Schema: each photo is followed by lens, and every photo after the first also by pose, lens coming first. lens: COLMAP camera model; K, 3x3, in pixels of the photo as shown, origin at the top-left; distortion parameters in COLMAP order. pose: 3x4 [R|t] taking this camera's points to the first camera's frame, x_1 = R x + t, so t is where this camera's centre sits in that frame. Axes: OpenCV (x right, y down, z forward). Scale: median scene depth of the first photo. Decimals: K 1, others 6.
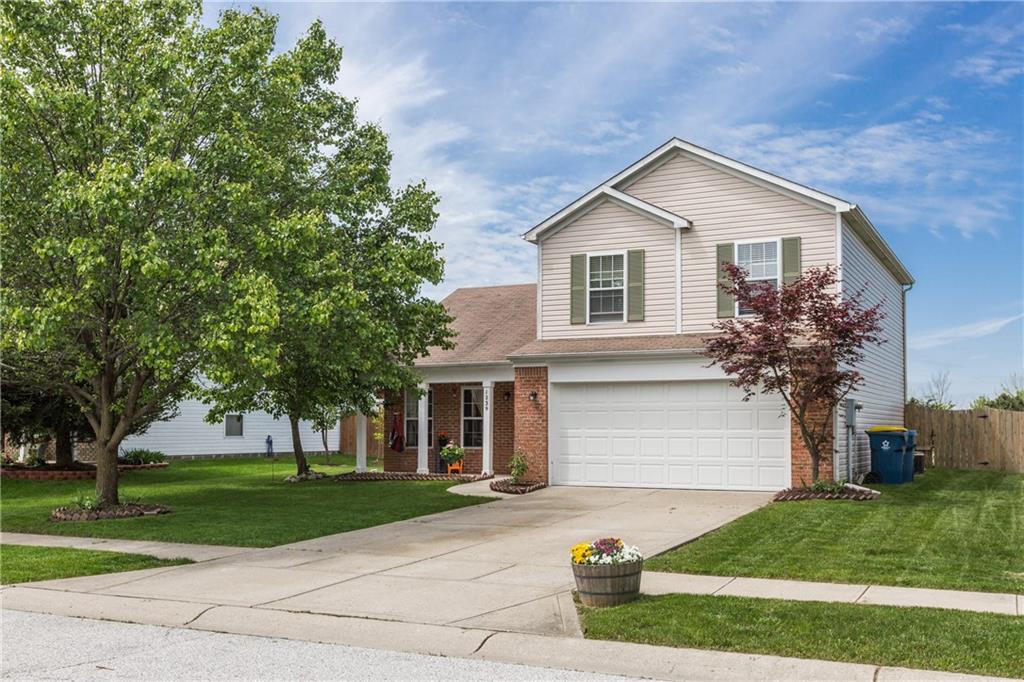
lens RADIAL K [[1153.5, 0, 512.0], [0, 1153.5, 341.0], [0, 0, 1]] dist [-0.013200, -0.003268]
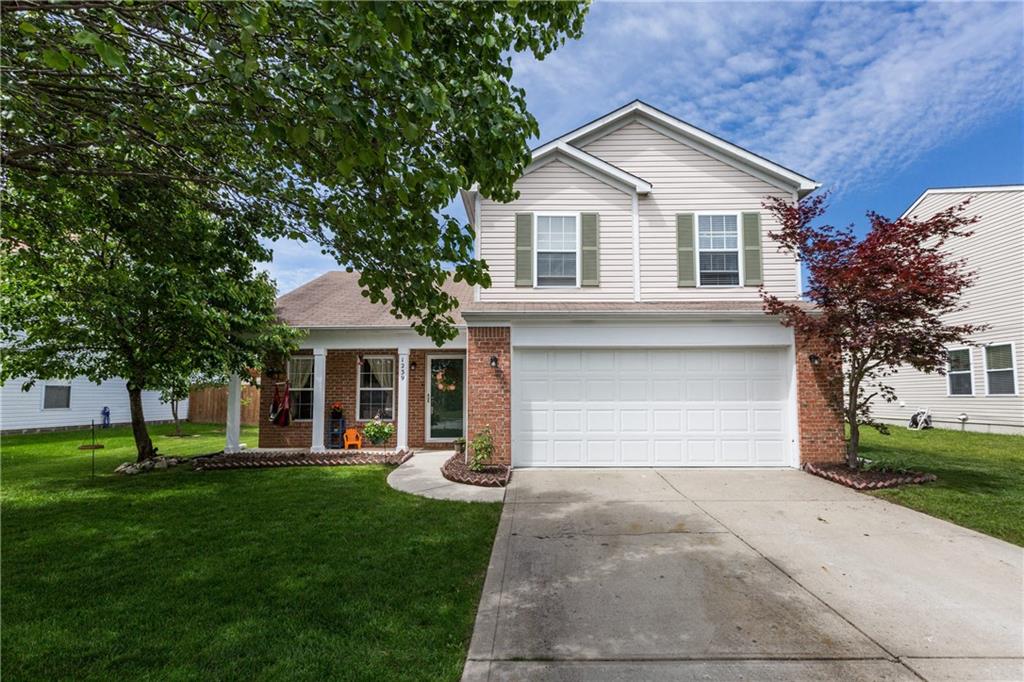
lens RADIAL K [[471.8, 0, 520.1], [0, 471.8, 359.7], [0, 0, 1]] dist [0.004691, 0.000597]
pose [[0.885300, 0.034878, 0.463710, -0.121353], [-0.033037, 0.999381, -0.012097, 0.049448], [-0.463845, -0.004610, 0.885904, 0.680592]]
